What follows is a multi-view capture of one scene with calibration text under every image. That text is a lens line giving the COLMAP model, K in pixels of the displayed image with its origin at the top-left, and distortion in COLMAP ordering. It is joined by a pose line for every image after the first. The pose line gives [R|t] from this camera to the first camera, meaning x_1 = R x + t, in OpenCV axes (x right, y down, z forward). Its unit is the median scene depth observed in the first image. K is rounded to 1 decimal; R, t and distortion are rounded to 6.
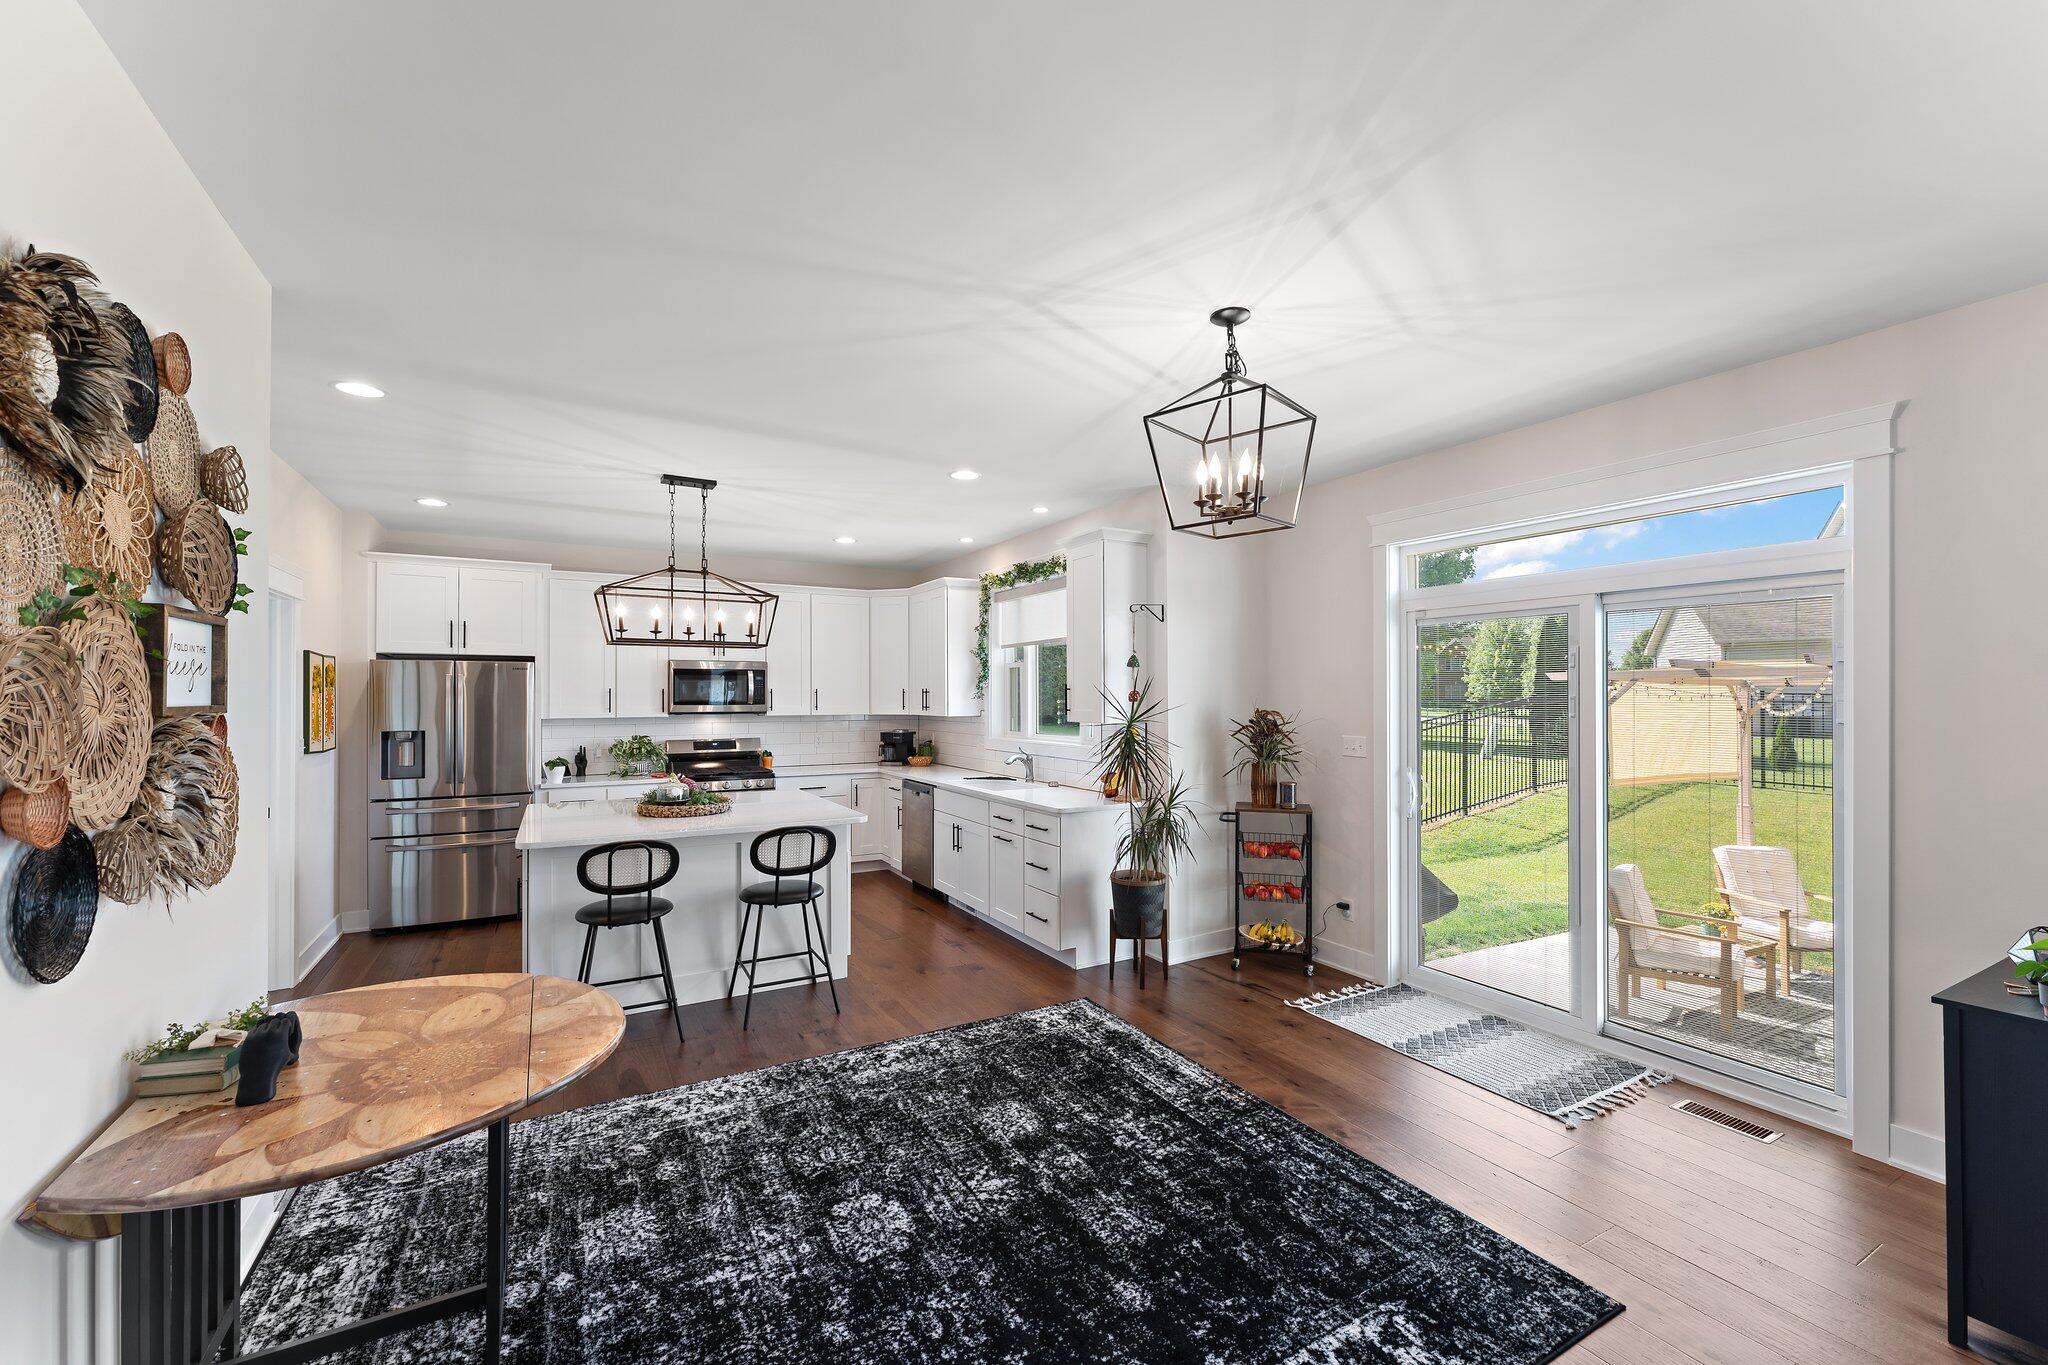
lens RADIAL K [[832.0, 0, 1017.0], [0, 832.0, 691.0], [0, 0, 1]] dist [0.001509, 0.001169]
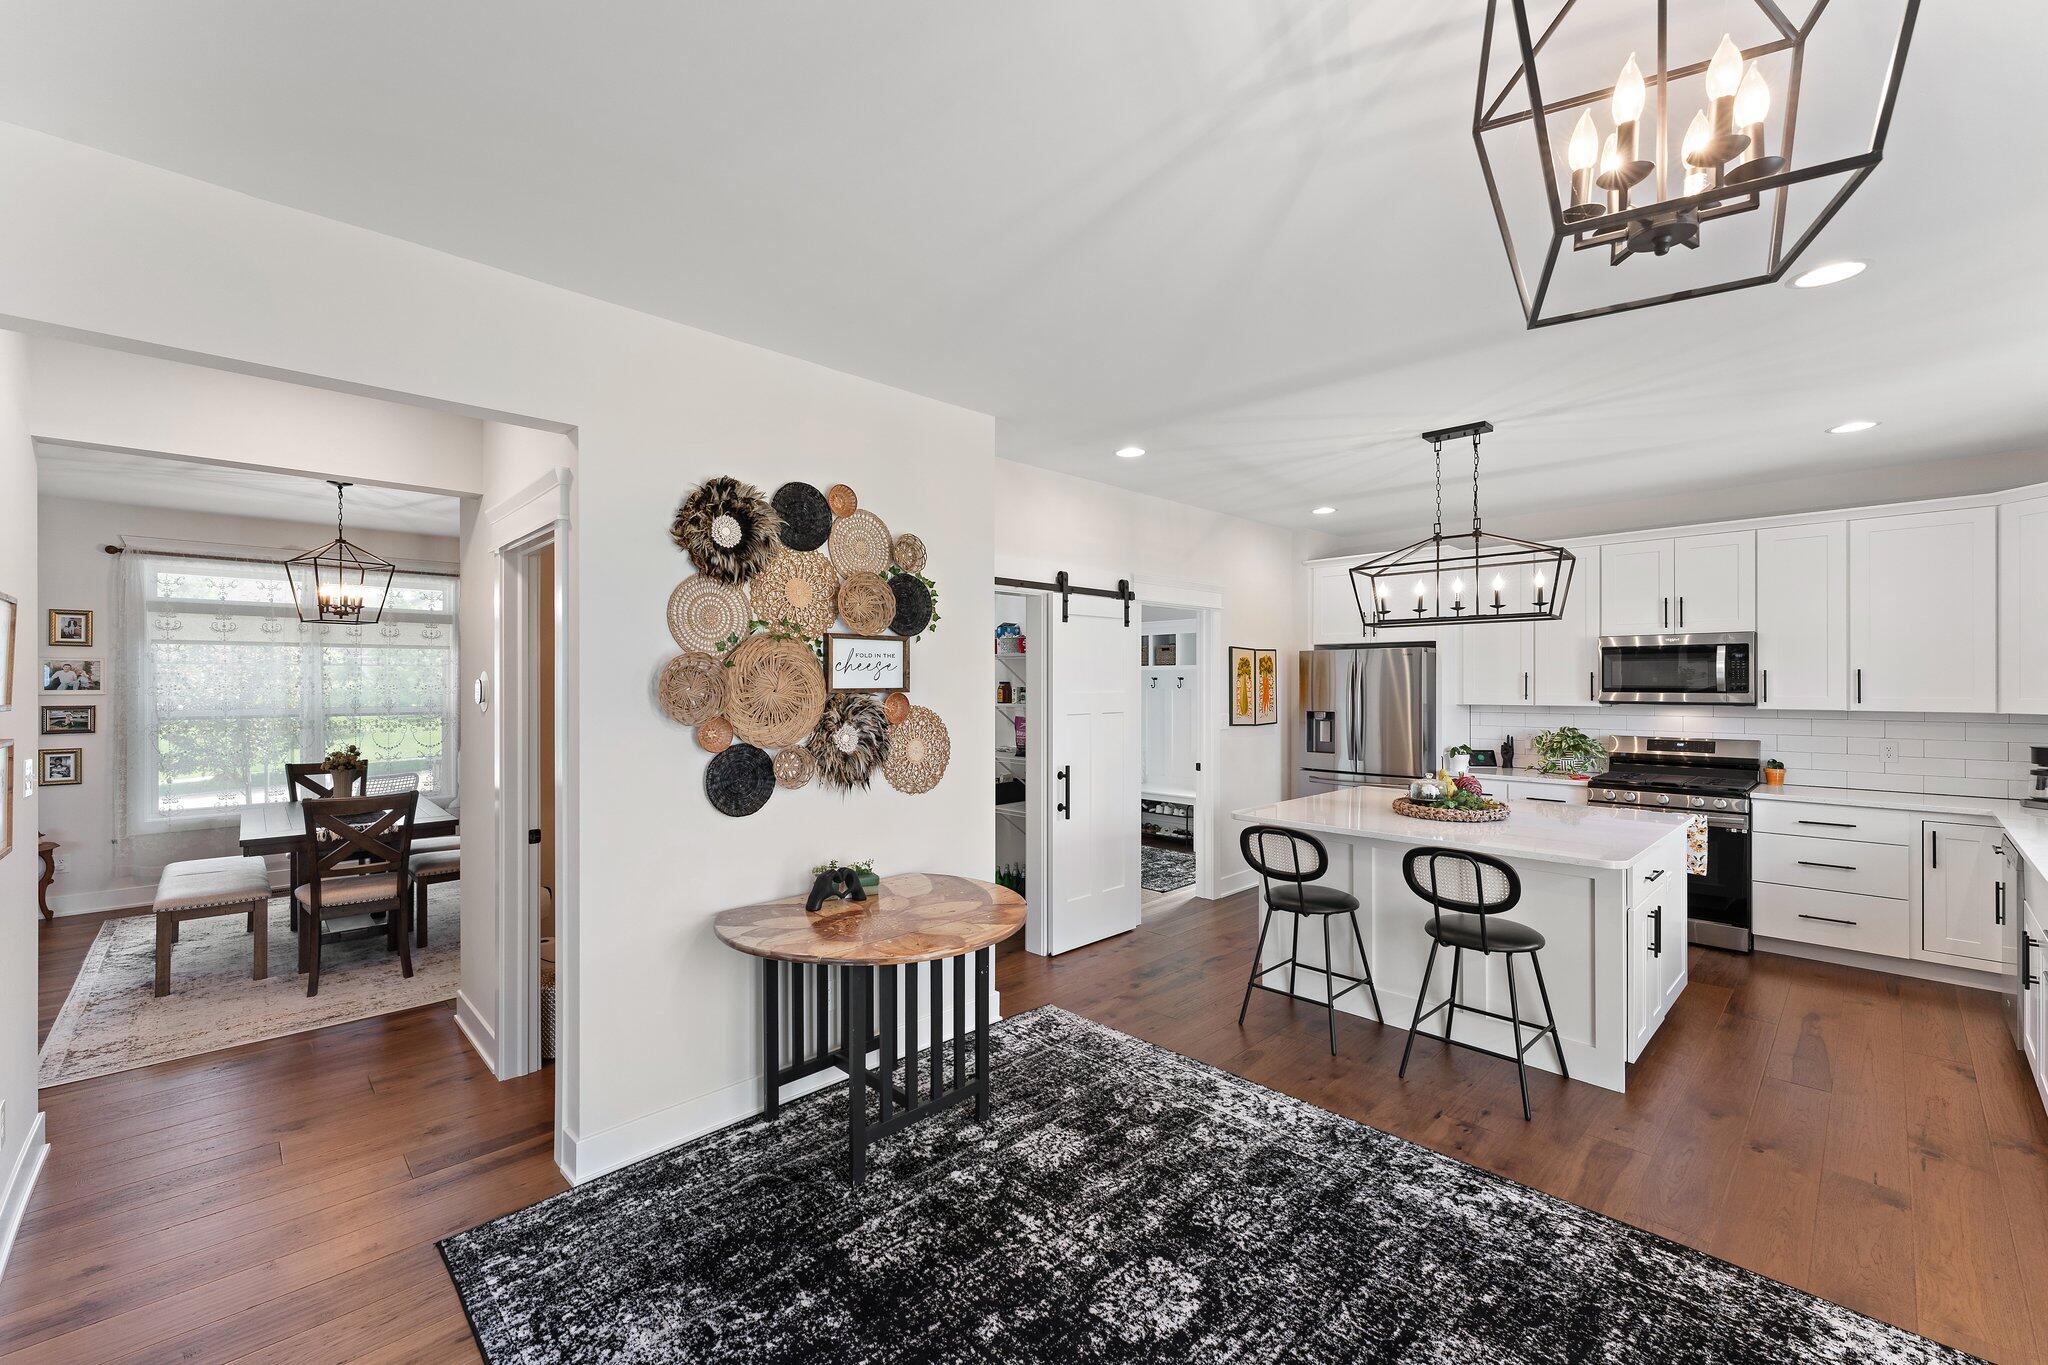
lens RADIAL K [[832.0, 0, 1014.6], [0, 832.0, 682.9], [0, 0, 1]] dist [0.001509, 0.001169]
pose [[0.257577, 0.001853, -0.966256, 0.459286], [0.007178, 0.999967, 0.003831, 0.001563], [0.966231, -0.007923, 0.257555, 0.482074]]
